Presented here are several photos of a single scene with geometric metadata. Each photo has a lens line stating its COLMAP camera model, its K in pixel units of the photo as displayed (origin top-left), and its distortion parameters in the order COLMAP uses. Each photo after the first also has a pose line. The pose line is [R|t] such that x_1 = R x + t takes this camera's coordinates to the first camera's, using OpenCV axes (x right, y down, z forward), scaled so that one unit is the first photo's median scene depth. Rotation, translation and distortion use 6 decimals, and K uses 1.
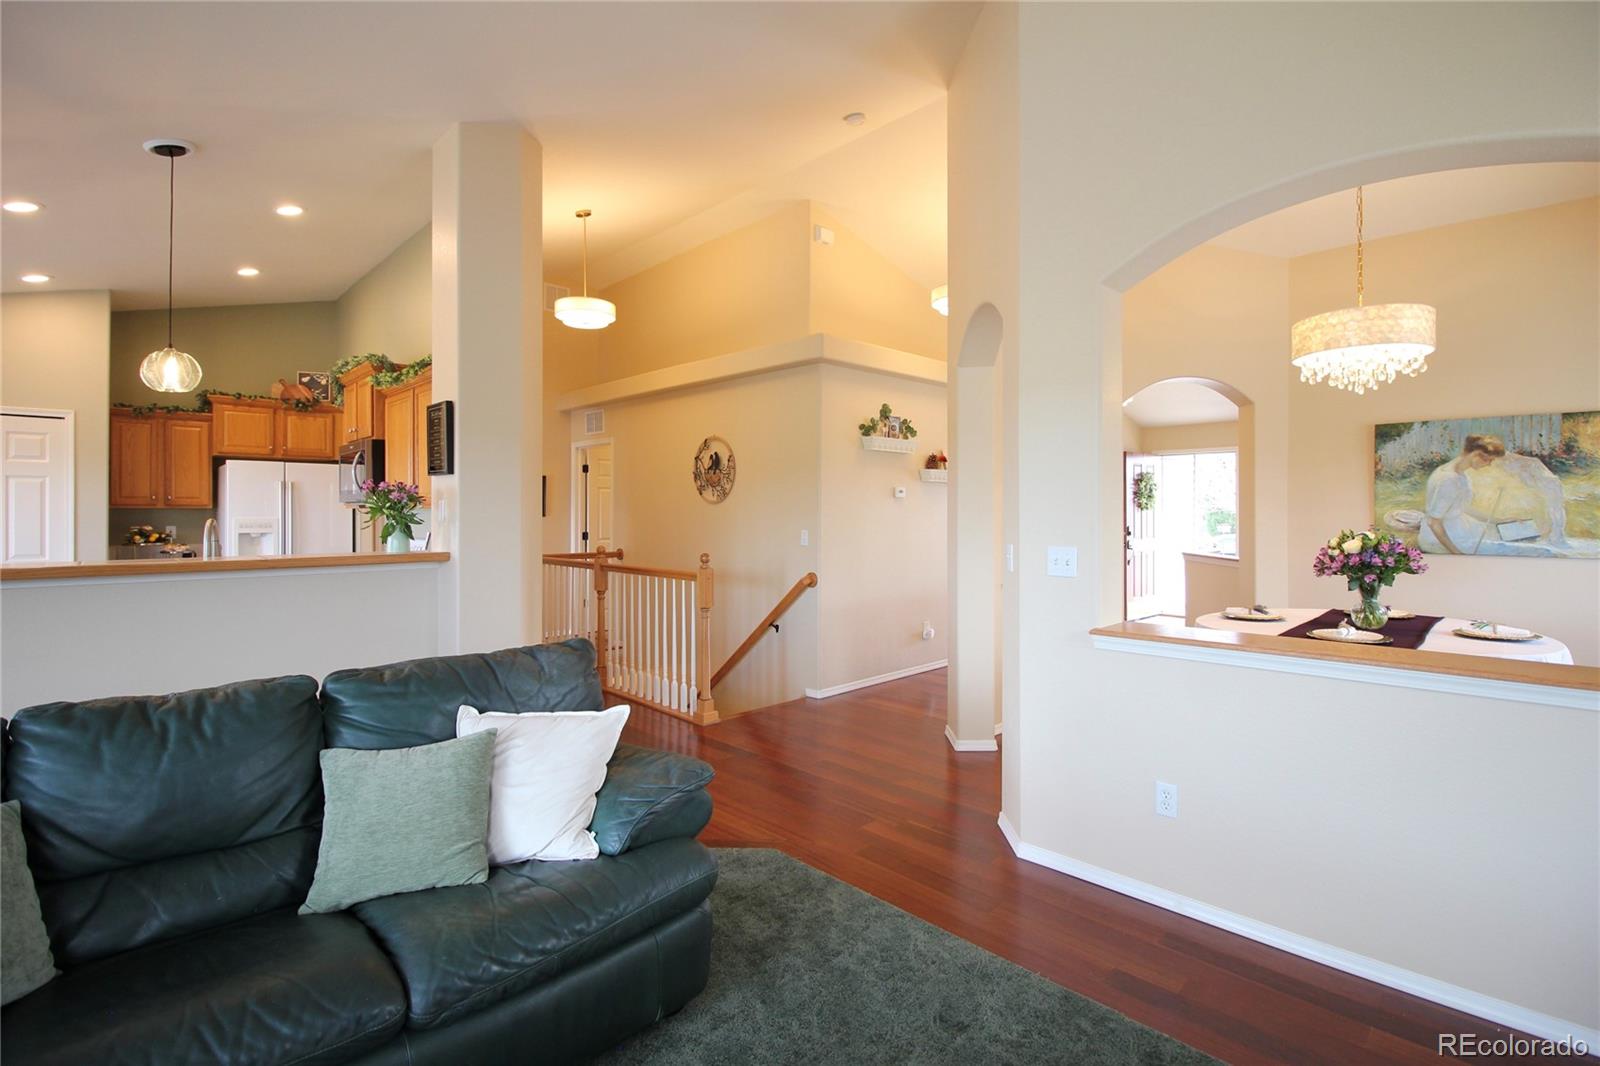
lens RADIAL K [[741.0, 0, 809.2], [0, 741.0, 510.4], [0, 0, 1]] dist [0.000639, -0.012855]
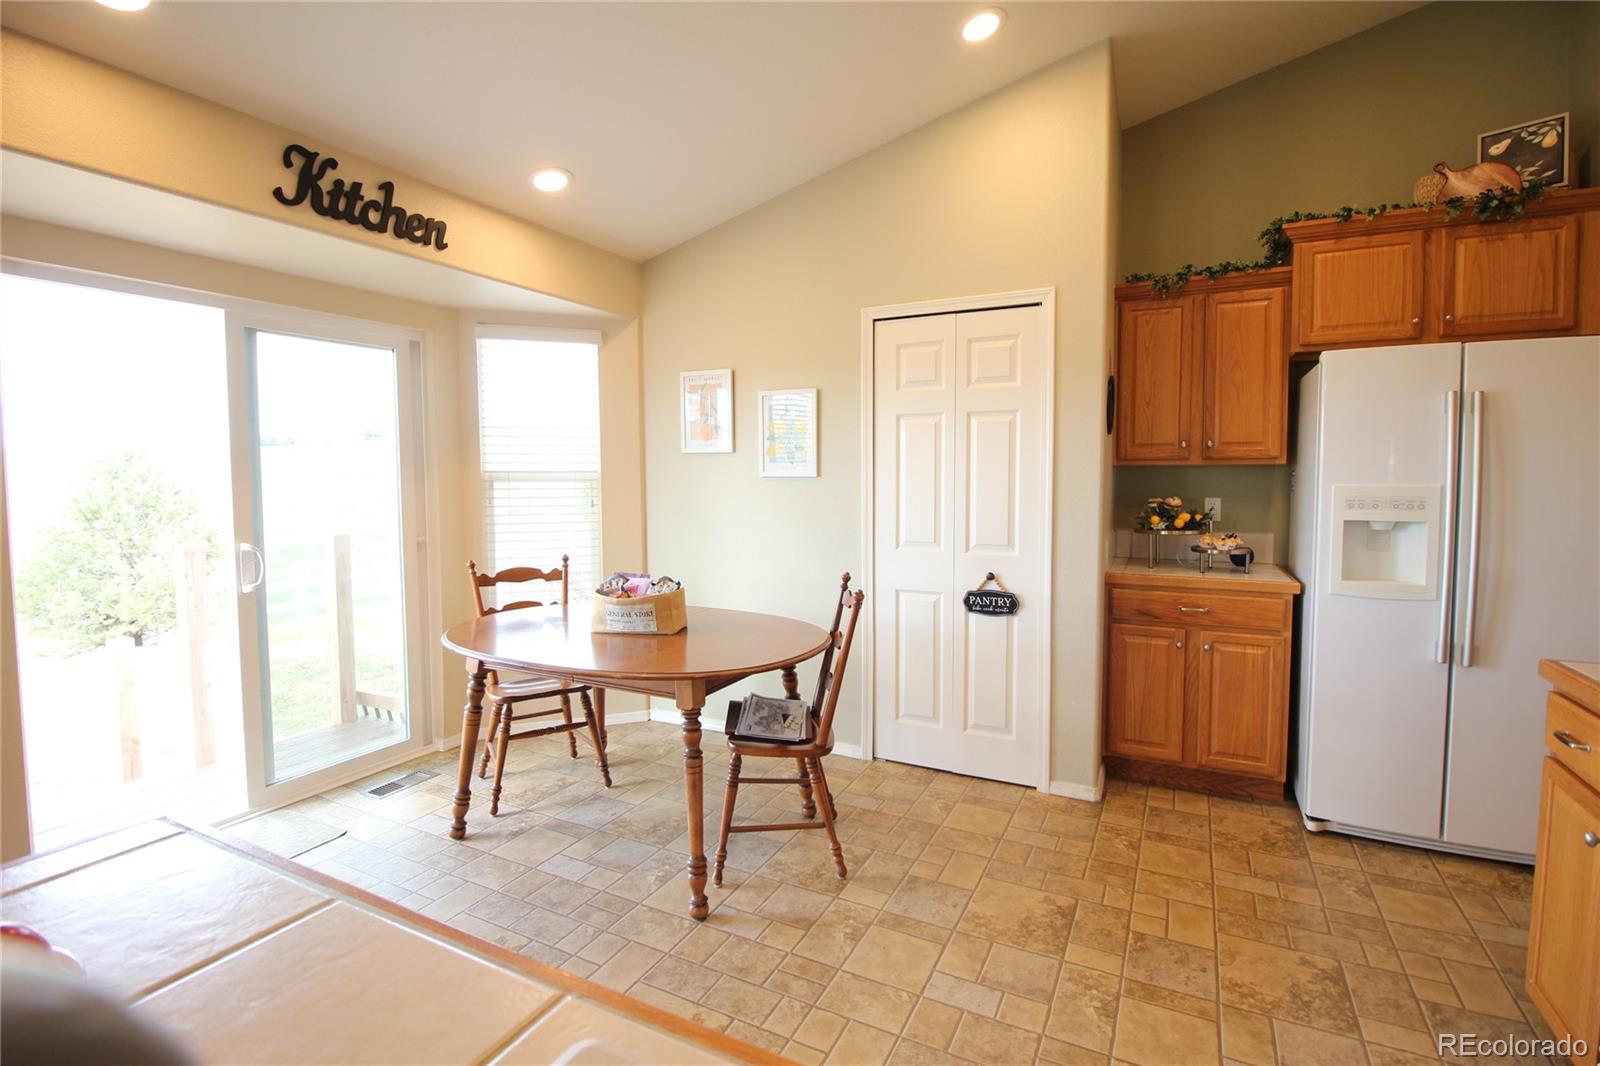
lens RADIAL K [[743.2, 0, 821.6], [0, 743.2, 516.1], [0, 0, 1]] dist [0.000116, -0.012928]
pose [[0.340950, 0.050949, -0.938700, -0.468504], [0.005847, 0.998396, 0.056312, 0.002160], [0.940063, -0.024688, 0.340105, 0.563206]]
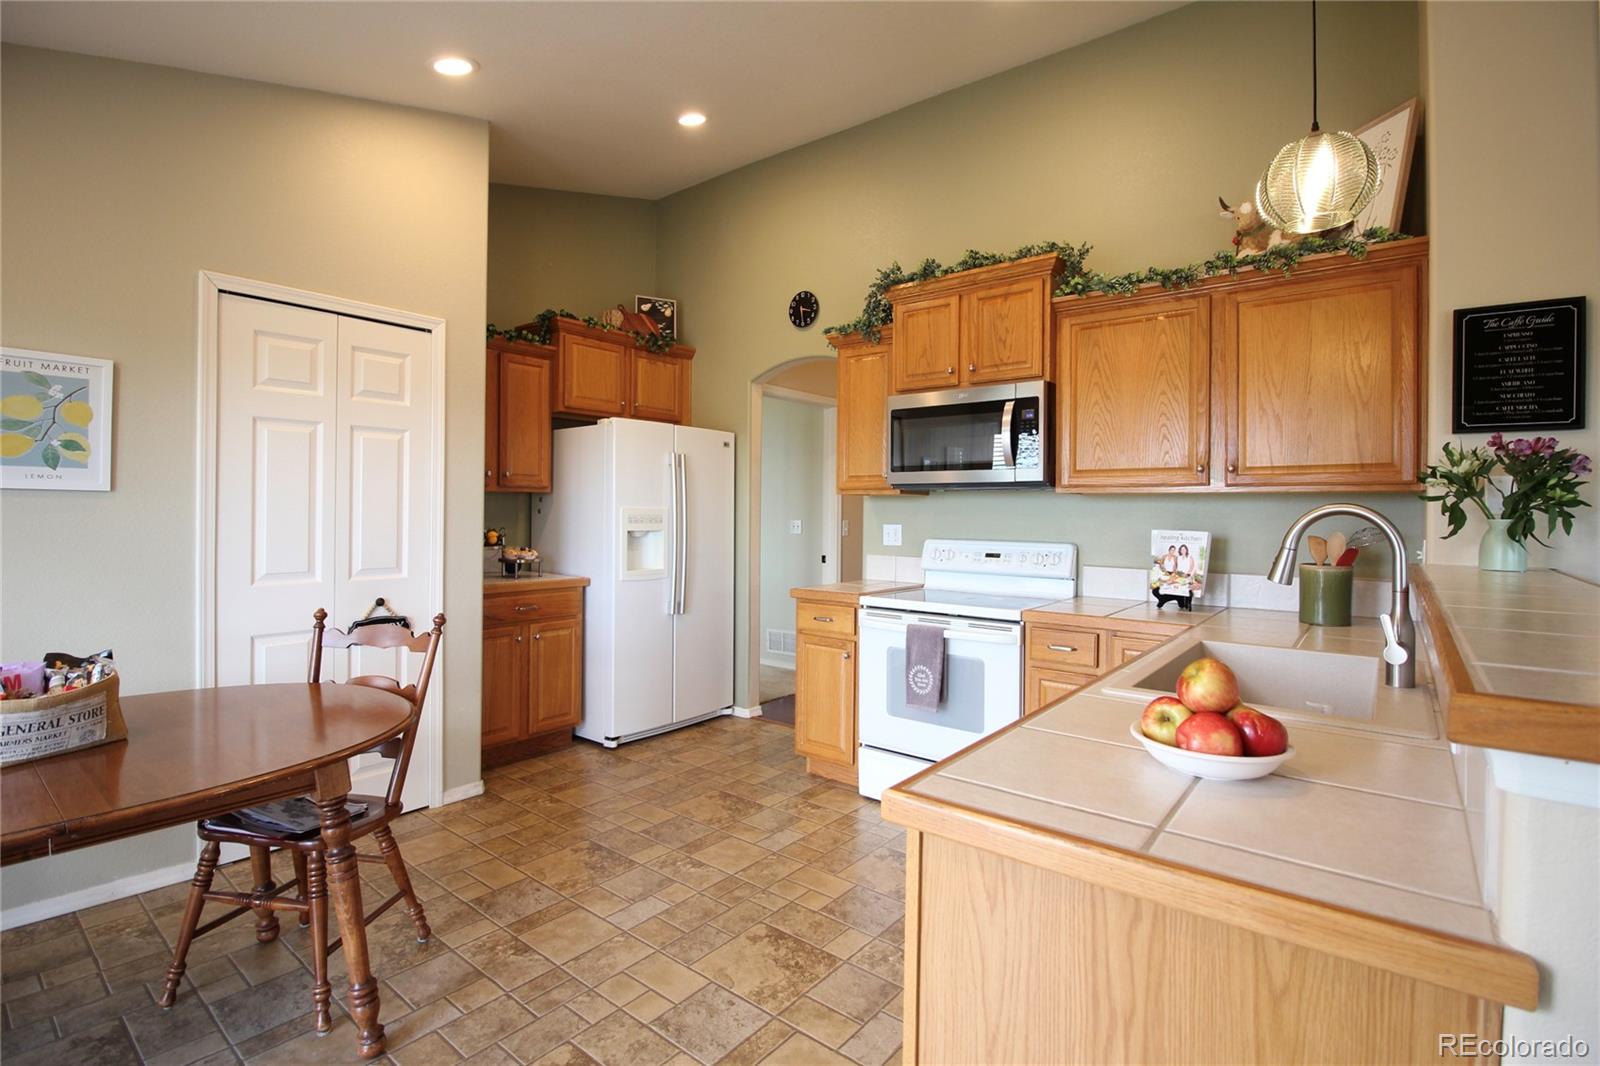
lens RADIAL K [[743.2, 0, 821.6], [0, 743.2, 516.1], [0, 0, 1]] dist [0.000116, -0.012928]
pose [[0.988749, 0.008058, 0.149364, -0.696988], [-0.009472, 0.999917, 0.008758, 0.010334], [-0.149281, -0.010074, 0.988743, 0.325377]]
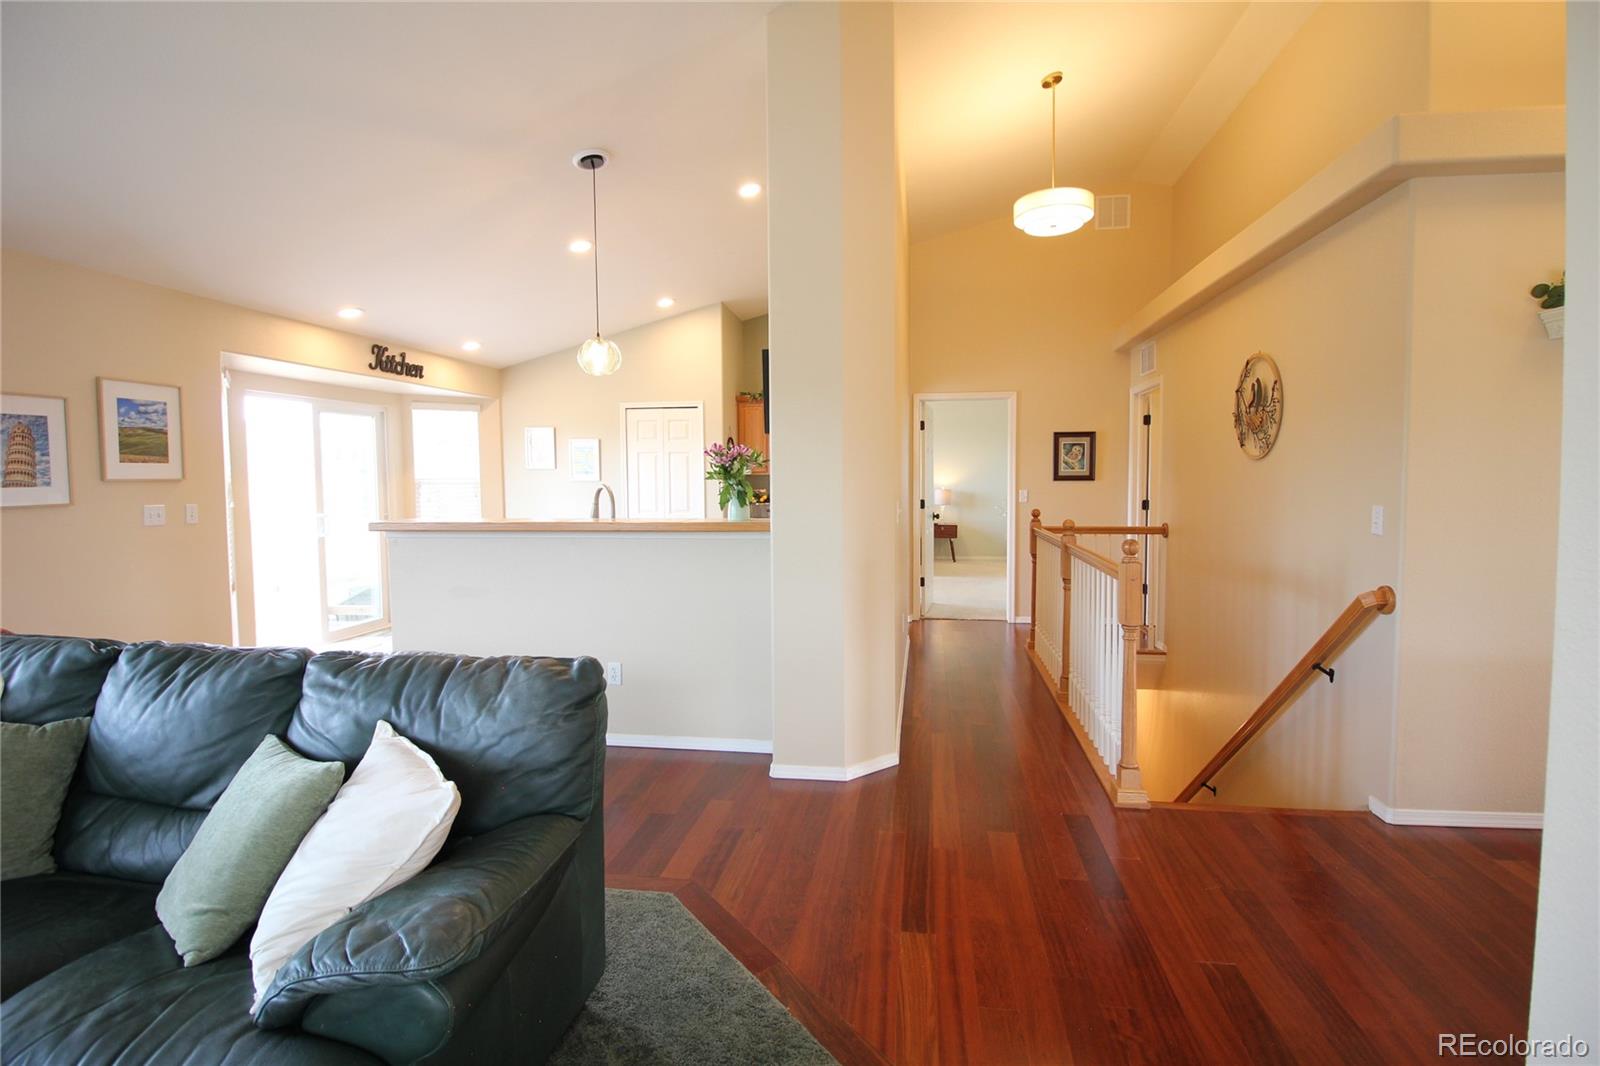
lens RADIAL K [[743.2, 0, 821.6], [0, 743.2, 516.1], [0, 0, 1]] dist [0.000116, -0.012928]
pose [[0.602755, 0.035532, -0.797135, 0.159172], [0.009367, 0.998624, 0.051597, 0.002383], [0.797871, -0.038567, 0.601593, 0.319533]]
